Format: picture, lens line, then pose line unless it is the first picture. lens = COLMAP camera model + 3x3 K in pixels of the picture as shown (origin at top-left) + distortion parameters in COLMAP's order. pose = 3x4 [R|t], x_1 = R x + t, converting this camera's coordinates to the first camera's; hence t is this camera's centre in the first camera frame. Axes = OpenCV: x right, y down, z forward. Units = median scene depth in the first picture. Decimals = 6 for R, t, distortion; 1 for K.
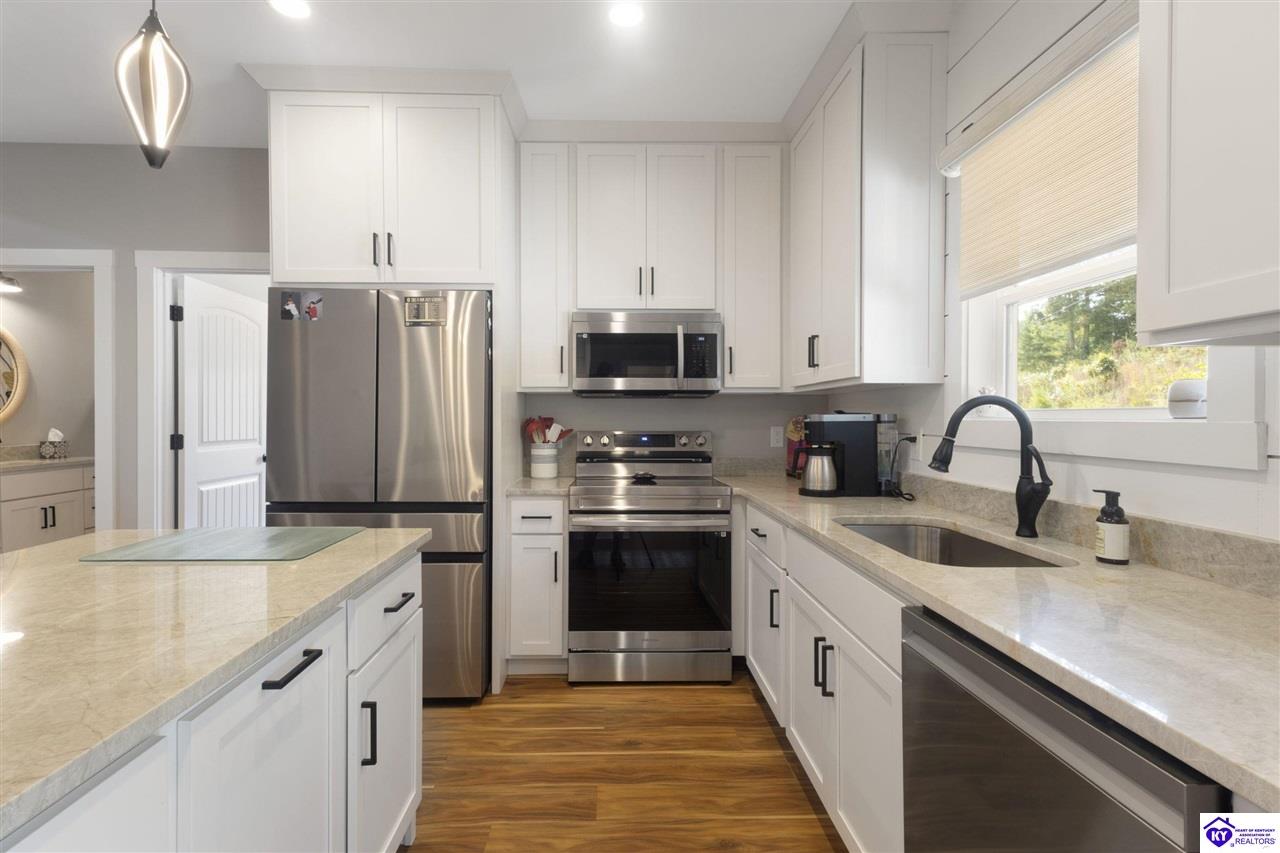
lens RADIAL K [[677.0, 0, 624.6], [0, 677.0, 424.2], [0, 0, 1]] dist [0.006574, 0.000570]
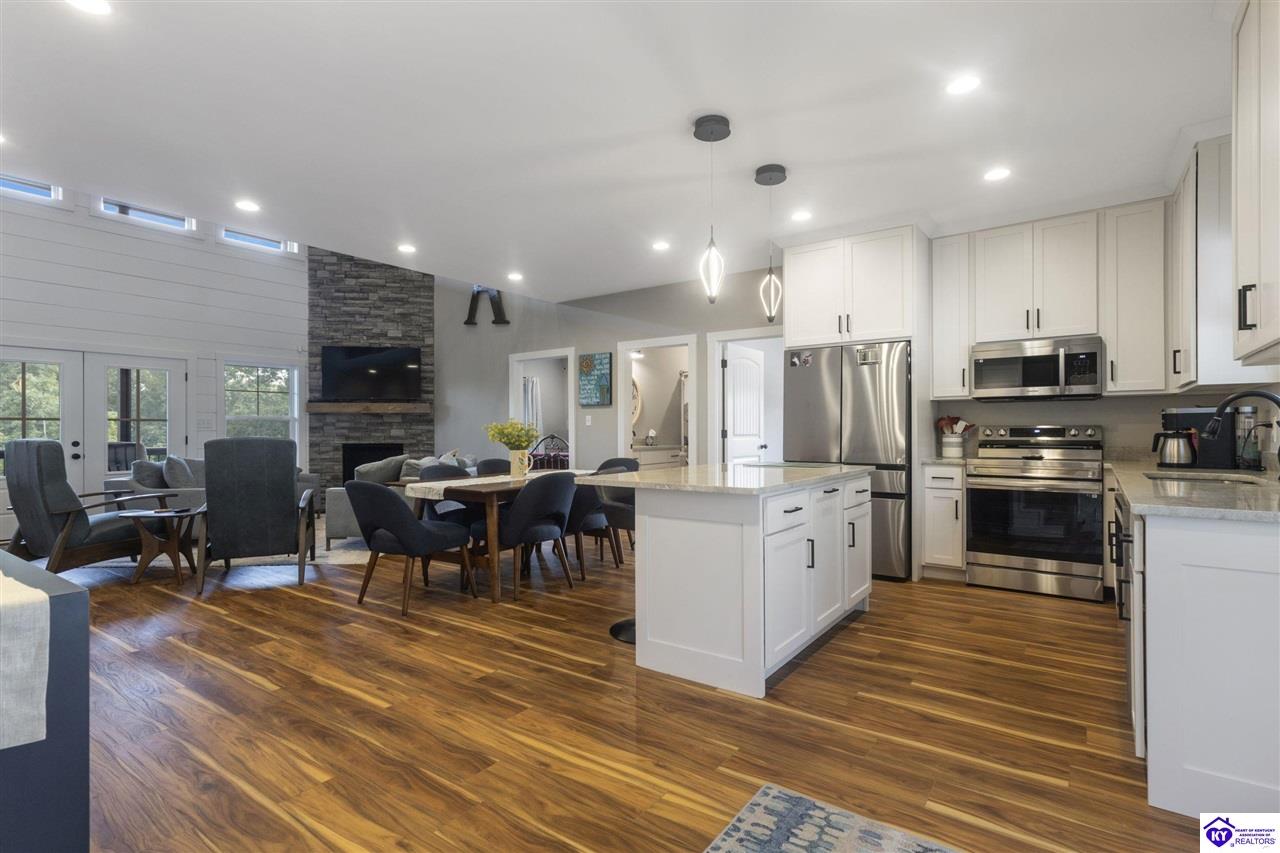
lens RADIAL K [[620.8, 0, 587.4], [0, 620.8, 427.9], [0, 0, 1]] dist [0.006829, 0.001648]
pose [[0.769099, -0.005522, -0.639106, 0.150621], [-0.003156, 0.999918, -0.012438, 0.037263], [0.639122, 0.011583, 0.769018, -0.611056]]
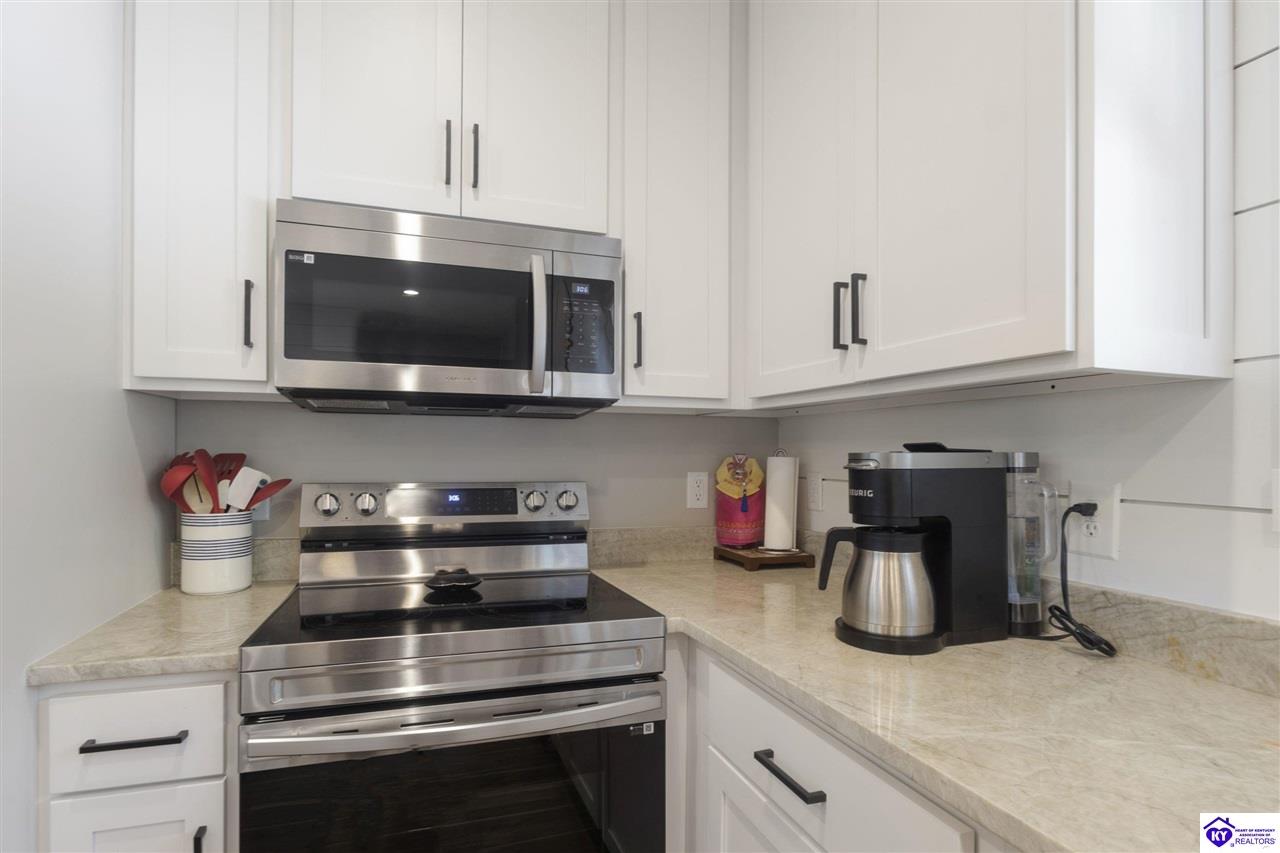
lens RADIAL K [[678.4, 0, 650.7], [0, 678.4, 455.5], [0, 0, 1]] dist [-0.005353, -0.002096]
pose [[0.947653, 0.005439, 0.319256, 0.008410], [-0.003913, 0.999978, -0.005422, -0.007798], [-0.319279, 0.003889, 0.947653, 0.538565]]
